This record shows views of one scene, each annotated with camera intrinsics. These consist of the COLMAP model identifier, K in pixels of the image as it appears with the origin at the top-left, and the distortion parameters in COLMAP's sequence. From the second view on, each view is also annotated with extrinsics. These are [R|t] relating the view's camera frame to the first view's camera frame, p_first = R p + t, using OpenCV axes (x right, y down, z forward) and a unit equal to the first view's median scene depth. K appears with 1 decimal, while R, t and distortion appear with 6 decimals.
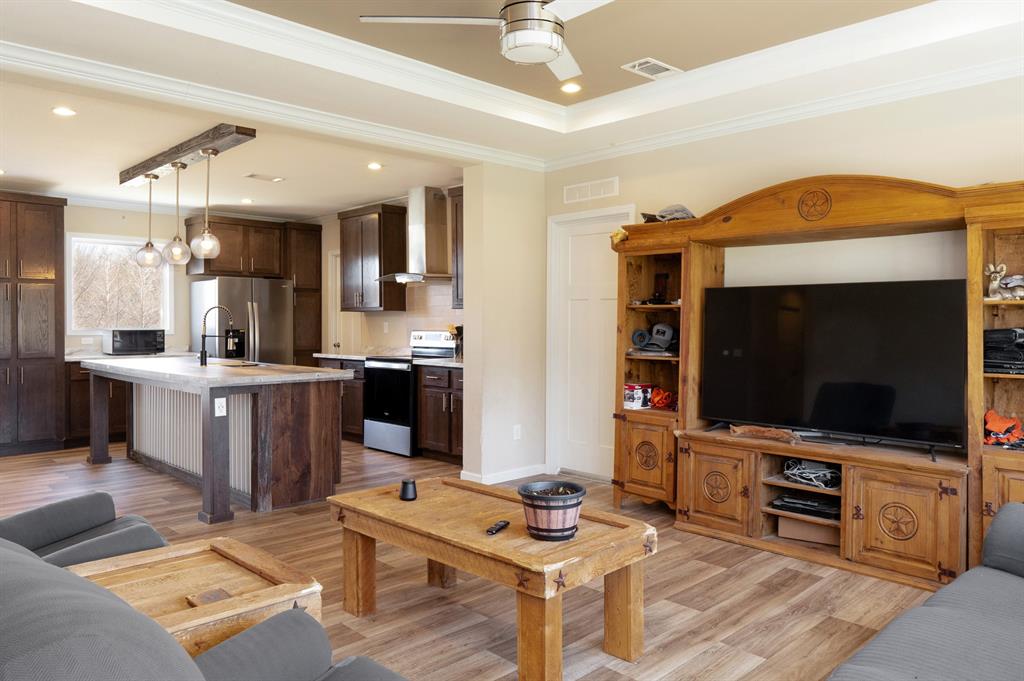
lens RADIAL K [[719.8, 0, 510.6], [0, 719.8, 327.6], [0, 0, 1]] dist [0.000046, -0.012571]
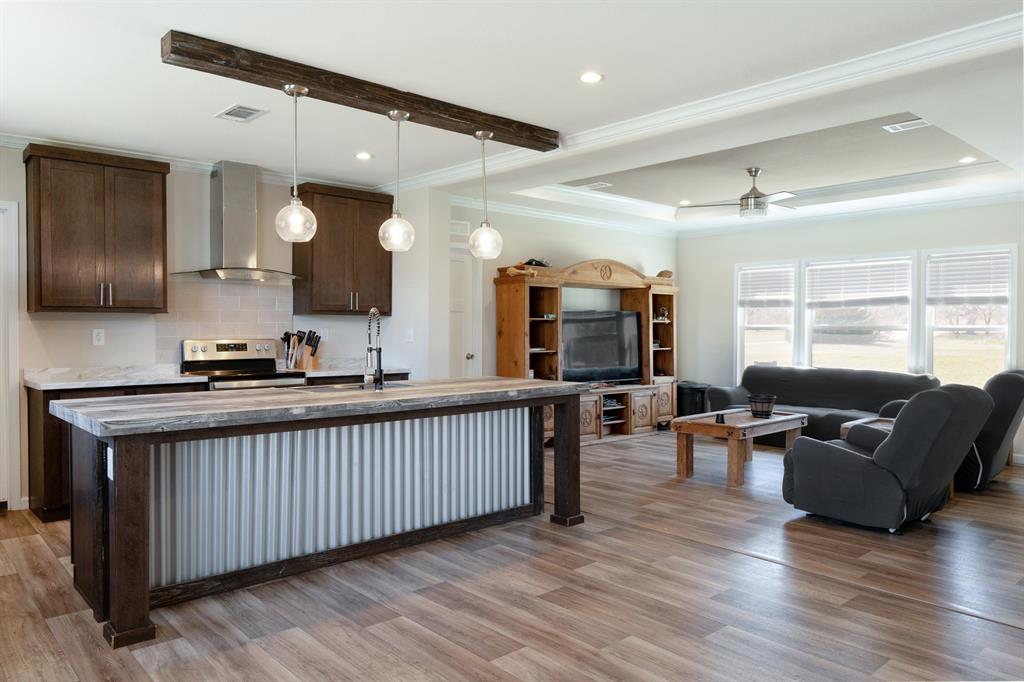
lens RADIAL K [[719.8, 0, 499.8], [0, 719.8, 334.4], [0, 0, 1]] dist [0.000046, -0.012571]
pose [[0.044098, -0.008901, 0.998988, -1.130996], [0.006730, 0.999940, 0.008613, -0.008166], [-0.999005, 0.006343, 0.044155, 0.827354]]
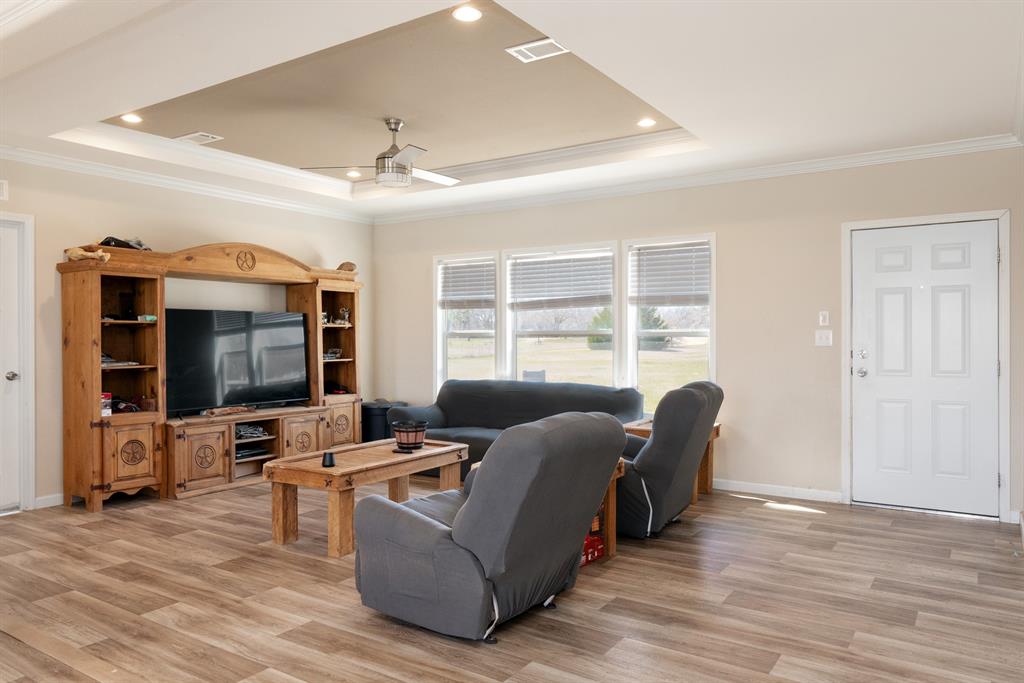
lens RADIAL K [[719.8, 0, 504.1], [0, 719.8, 345.7], [0, 0, 1]] dist [0.000046, -0.012571]
pose [[-0.199935, -0.014927, 0.979695, -0.841438], [0.010205, 0.999798, 0.017315, -0.004515], [-0.979756, 0.013459, -0.199742, 0.520229]]
